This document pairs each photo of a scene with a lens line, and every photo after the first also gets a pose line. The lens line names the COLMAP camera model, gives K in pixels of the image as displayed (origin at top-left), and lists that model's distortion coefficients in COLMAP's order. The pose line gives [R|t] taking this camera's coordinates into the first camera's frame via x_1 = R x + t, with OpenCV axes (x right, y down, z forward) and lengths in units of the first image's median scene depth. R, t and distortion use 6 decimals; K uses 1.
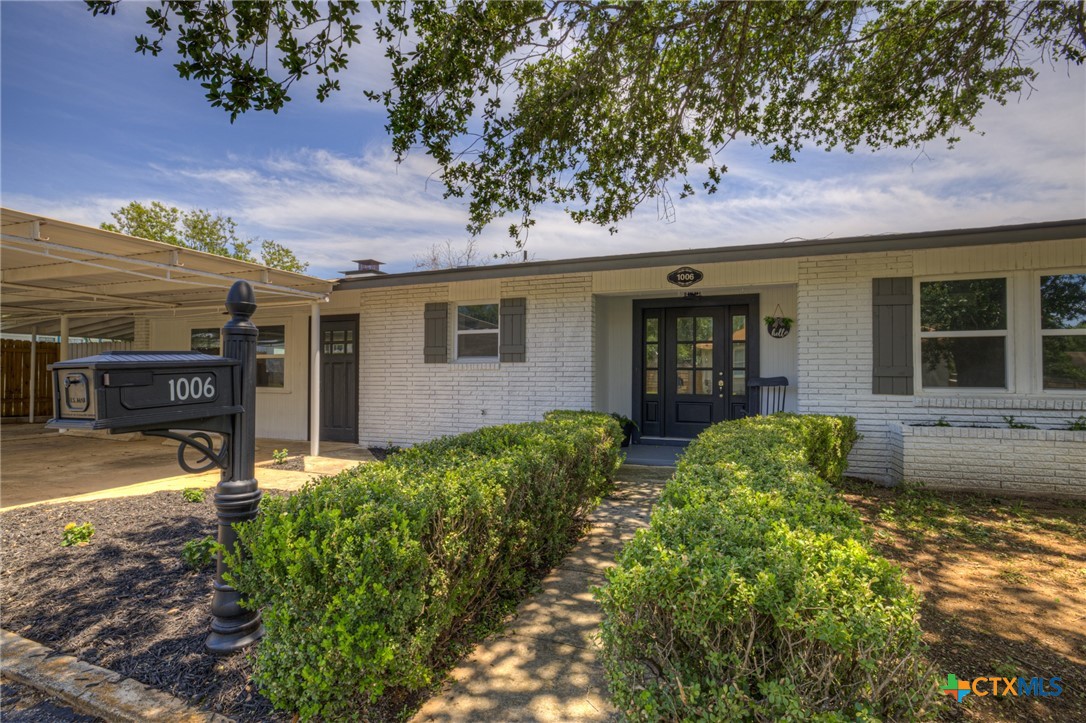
lens RADIAL K [[529.9, 0, 543.0], [0, 529.9, 361.5], [0, 0, 1]] dist [-0.003017, -0.000308]
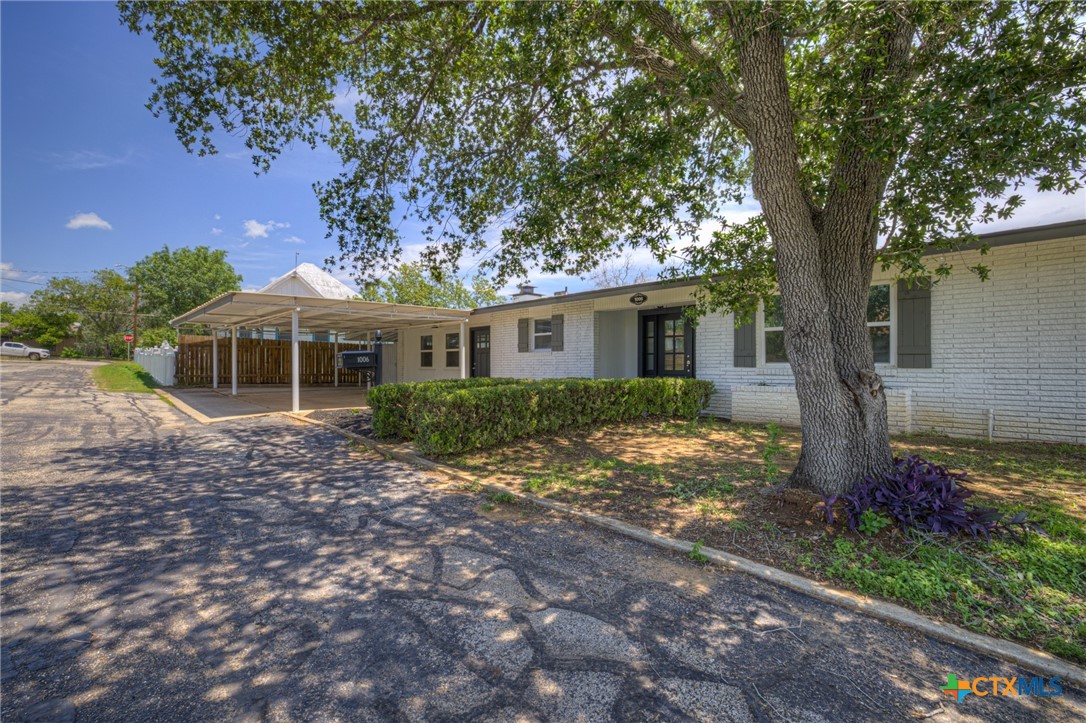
lens RADIAL K [[471.4, 0, 543.0], [0, 471.4, 361.5], [0, 0, 1]] dist [0.000393, -0.000062]
pose [[0.913895, -0.008938, -0.405852, 0.526009], [0.017605, 0.999690, 0.017627, 0.006931], [0.405569, -0.023254, 0.913769, -0.444567]]
